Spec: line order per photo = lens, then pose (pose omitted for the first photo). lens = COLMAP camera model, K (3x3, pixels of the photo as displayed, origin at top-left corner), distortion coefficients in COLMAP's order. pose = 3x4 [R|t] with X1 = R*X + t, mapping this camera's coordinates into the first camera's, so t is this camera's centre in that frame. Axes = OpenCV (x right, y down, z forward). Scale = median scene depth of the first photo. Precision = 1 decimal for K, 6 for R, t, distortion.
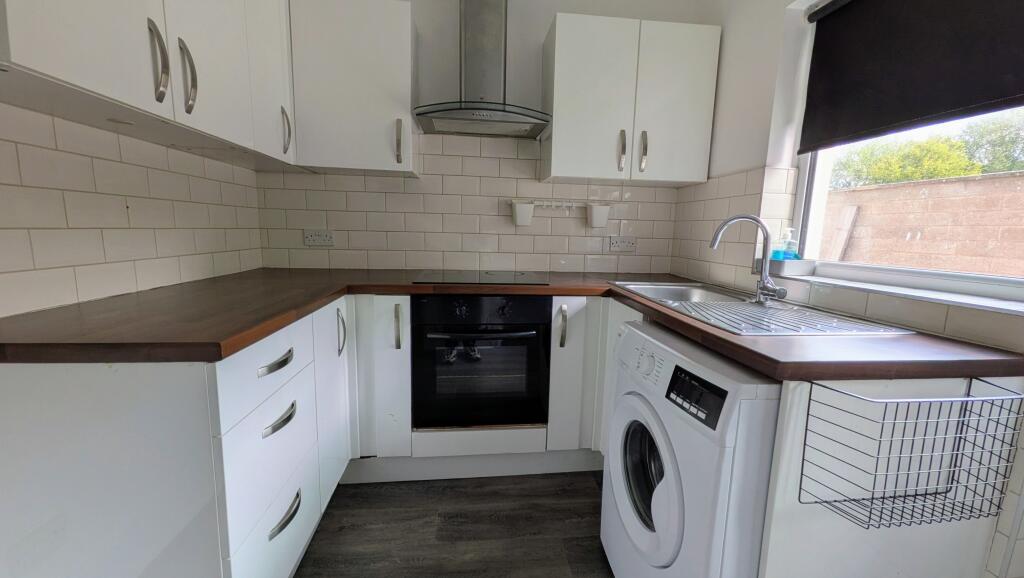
lens RADIAL K [[401.5, 0, 513.3], [0, 401.5, 289.8], [0, 0, 1]] dist [0.007142, 0.000271]
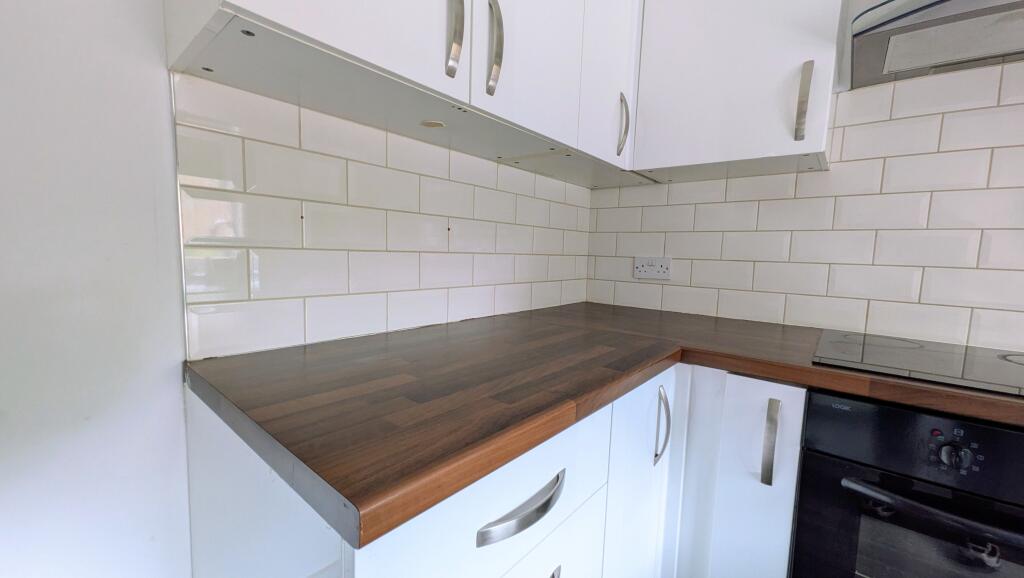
lens RADIAL K [[401.5, 0, 513.3], [0, 401.5, 289.8], [0, 0, 1]] dist [0.007142, 0.000271]
pose [[0.694660, 0.065742, -0.716328, -0.160084], [-0.121024, 0.992301, -0.026293, -0.050382], [0.709085, 0.104958, 0.697268, 0.386194]]
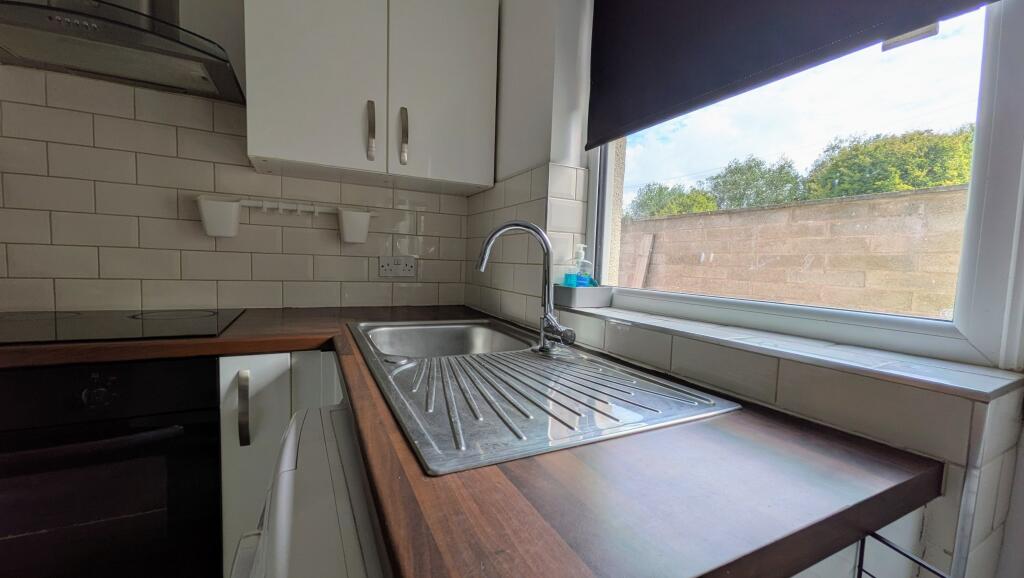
lens RADIAL K [[401.5, 0, 513.3], [0, 401.5, 289.8], [0, 0, 1]] dist [0.007142, 0.000271]
pose [[0.934988, -0.016332, 0.354302, 0.290635], [0.040380, 0.997346, -0.060587, -0.027465], [-0.352372, 0.070955, 0.933166, 0.340767]]
